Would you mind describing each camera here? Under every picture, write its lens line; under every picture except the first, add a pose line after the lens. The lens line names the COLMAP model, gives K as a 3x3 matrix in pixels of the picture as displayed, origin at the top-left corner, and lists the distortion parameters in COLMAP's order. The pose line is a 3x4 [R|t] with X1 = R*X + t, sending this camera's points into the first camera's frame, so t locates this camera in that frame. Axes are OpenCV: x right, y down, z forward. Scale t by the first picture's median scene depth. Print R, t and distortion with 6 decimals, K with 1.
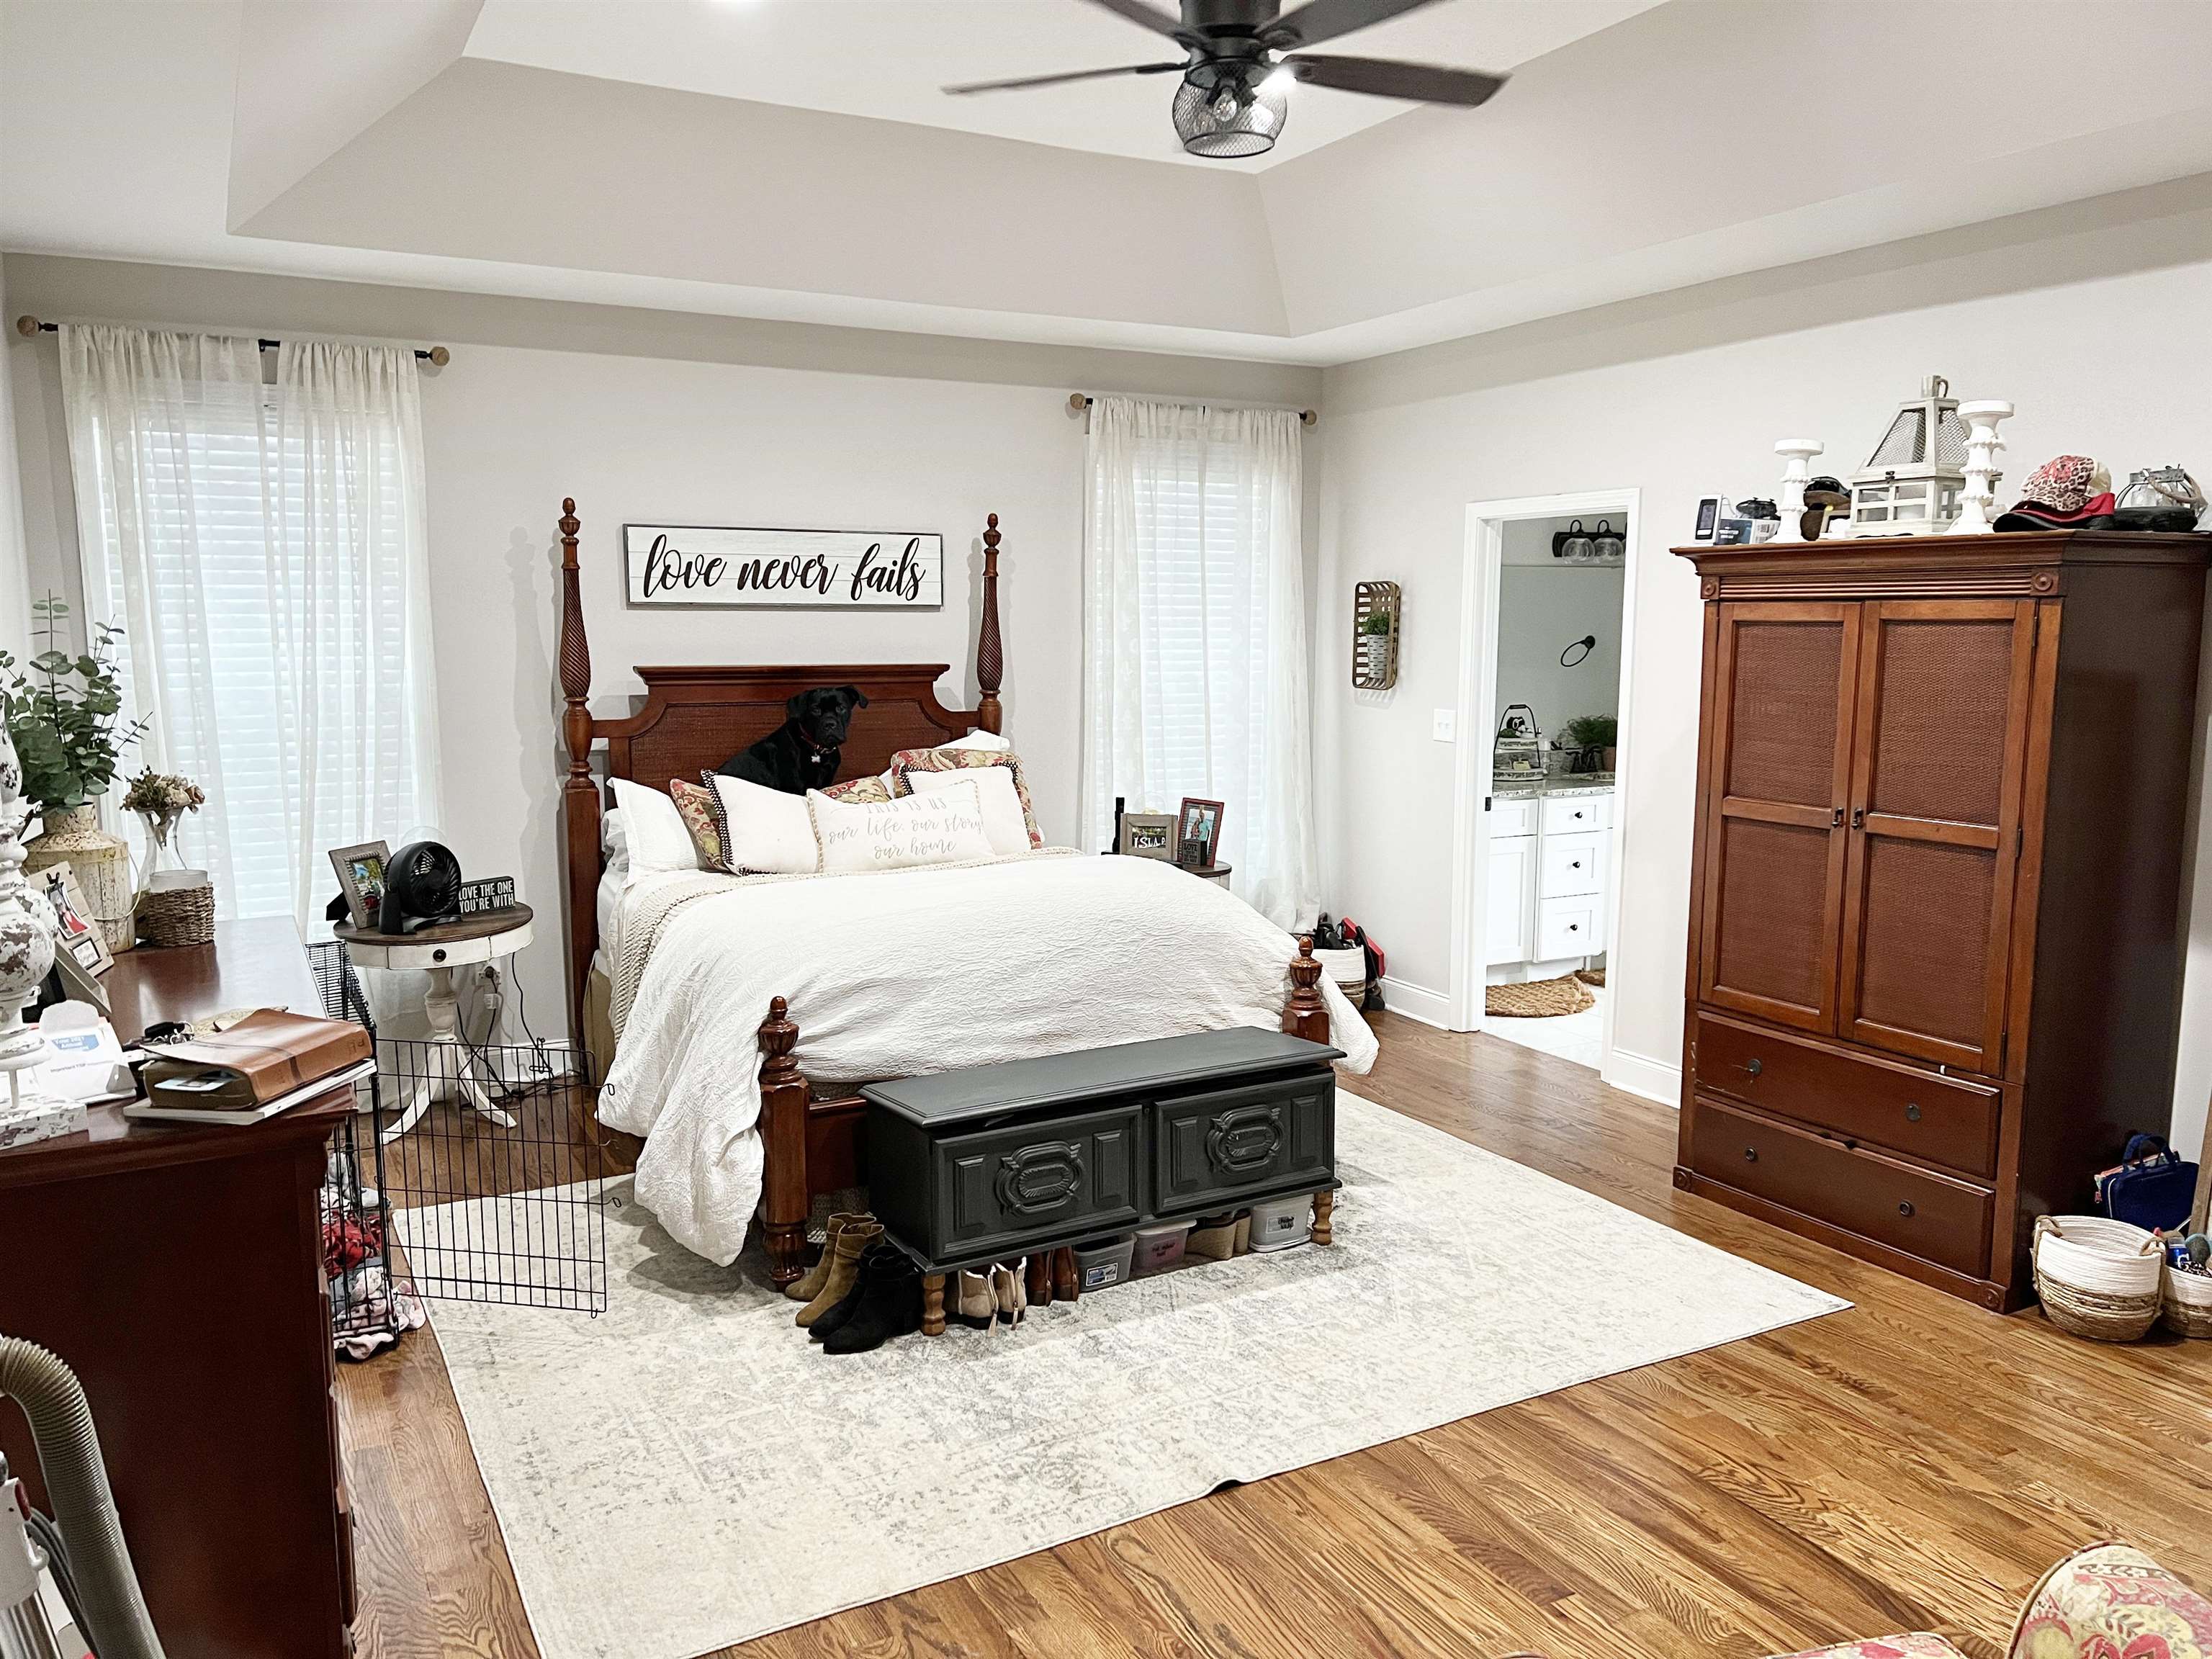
lens RADIAL K [[1654.9, 0, 1111.2], [0, 1654.9, 830.4], [0, 0, 1]] dist [0.099159, -0.135044]
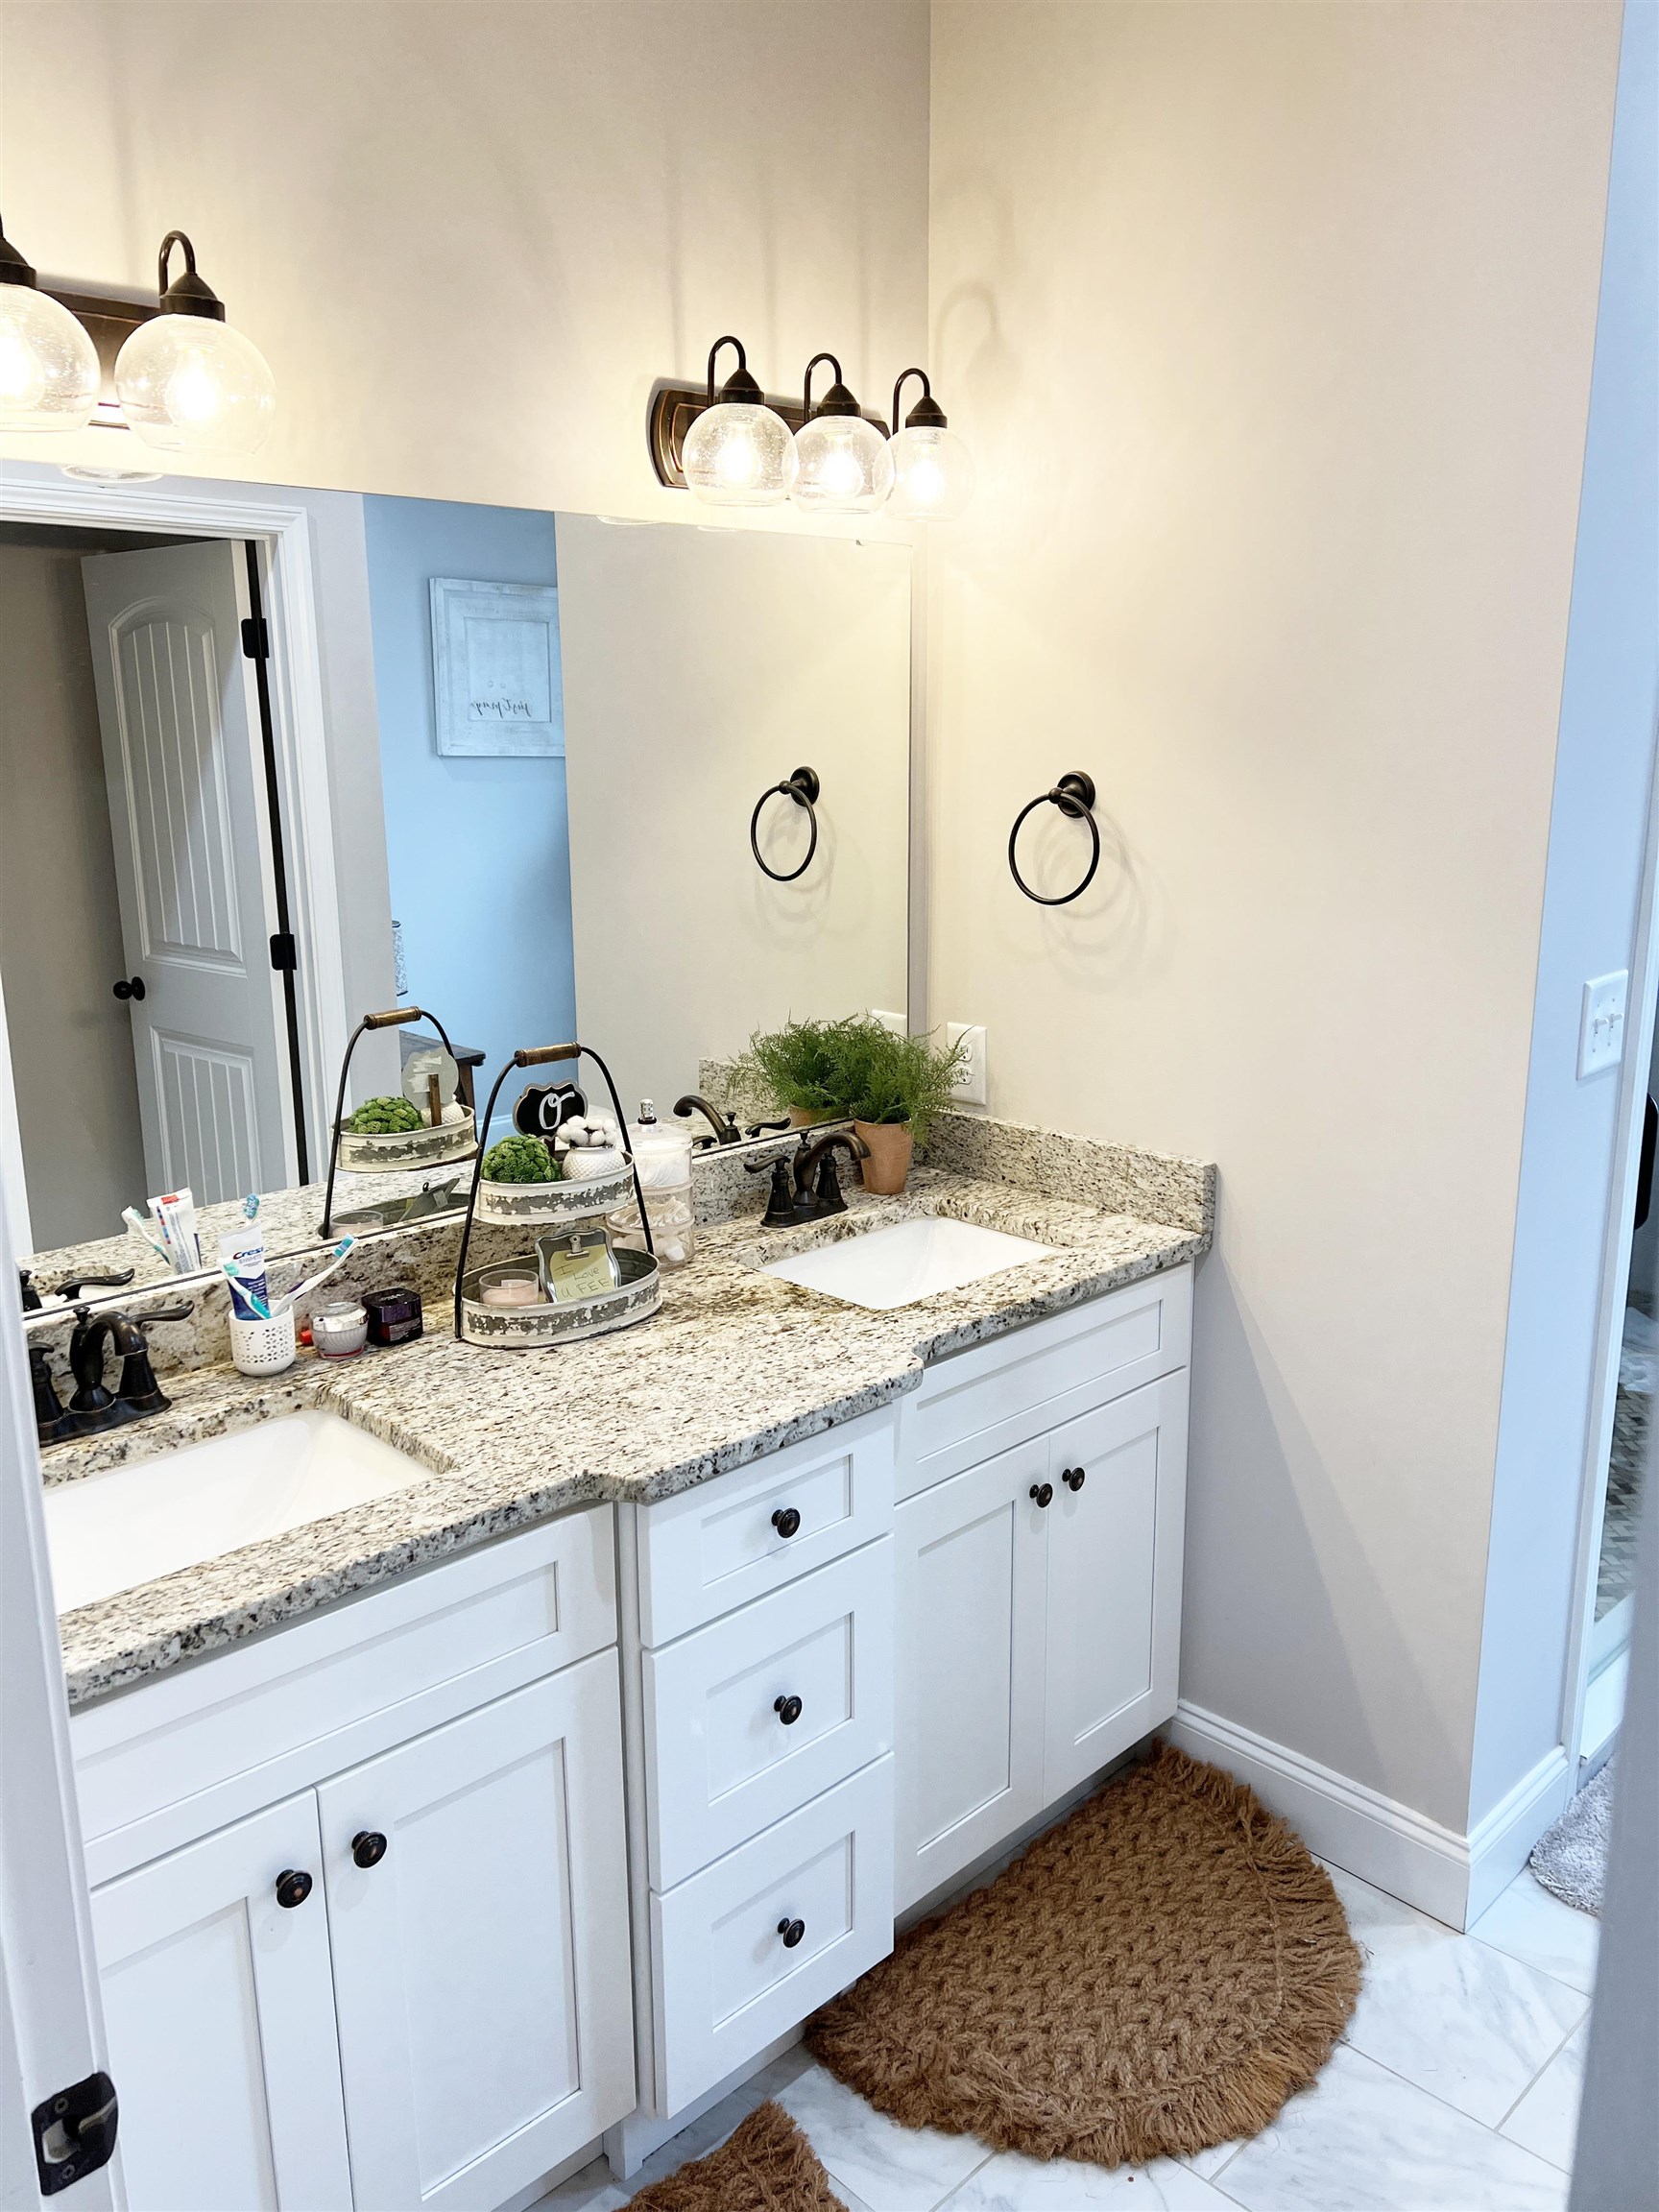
lens RADIAL K [[1654.9, 0, 829.5], [0, 1654.9, 1106.0], [0, 0, 1]] dist [0.099159, -0.135044]
pose [[0.959957, -0.072904, 0.270495, 0.212927], [0.046546, 0.993631, 0.102618, -0.090391], [-0.276254, -0.085919, 0.957237, 0.727726]]
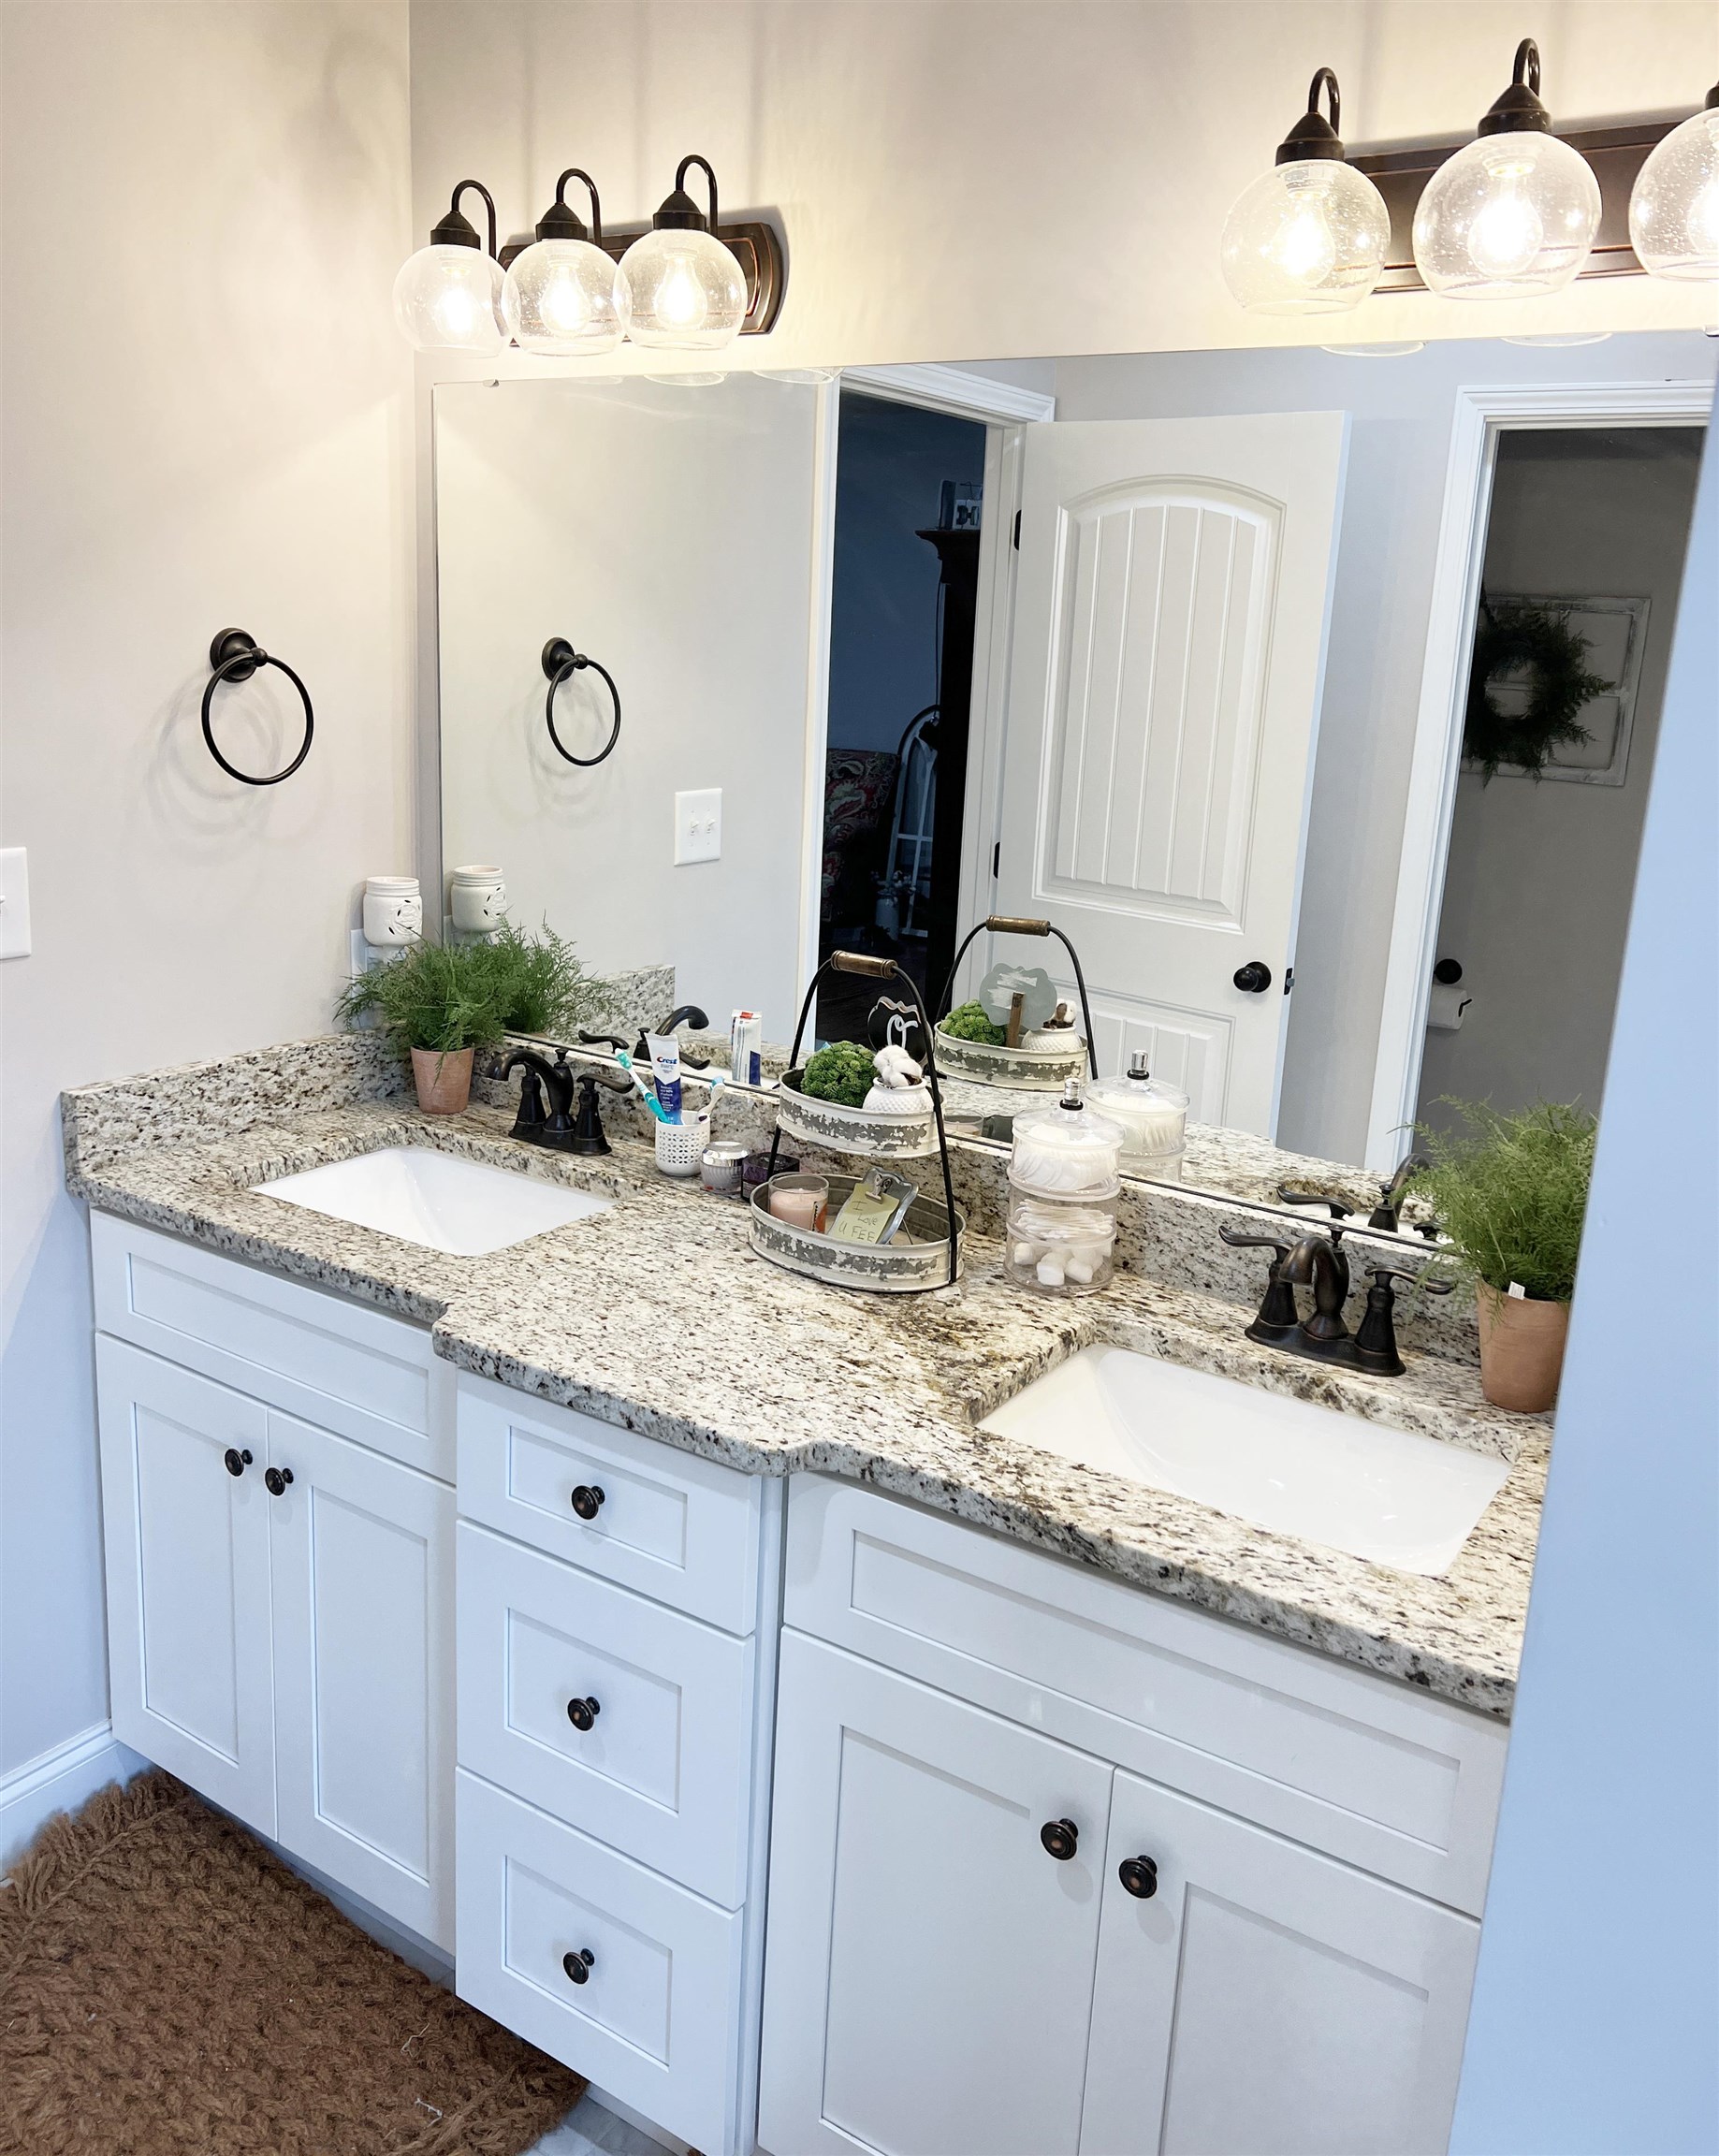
lens RADIAL K [[1702.2, 0, 860.2], [0, 1702.2, 1015.1], [0, 0, 1]] dist [0.107144, -0.170300]
pose [[0.483775, 0.219258, -0.847283, 0.448519], [-0.165871, 0.973534, 0.157222, -0.104664], [0.859330, 0.064480, 0.507340, 0.868241]]
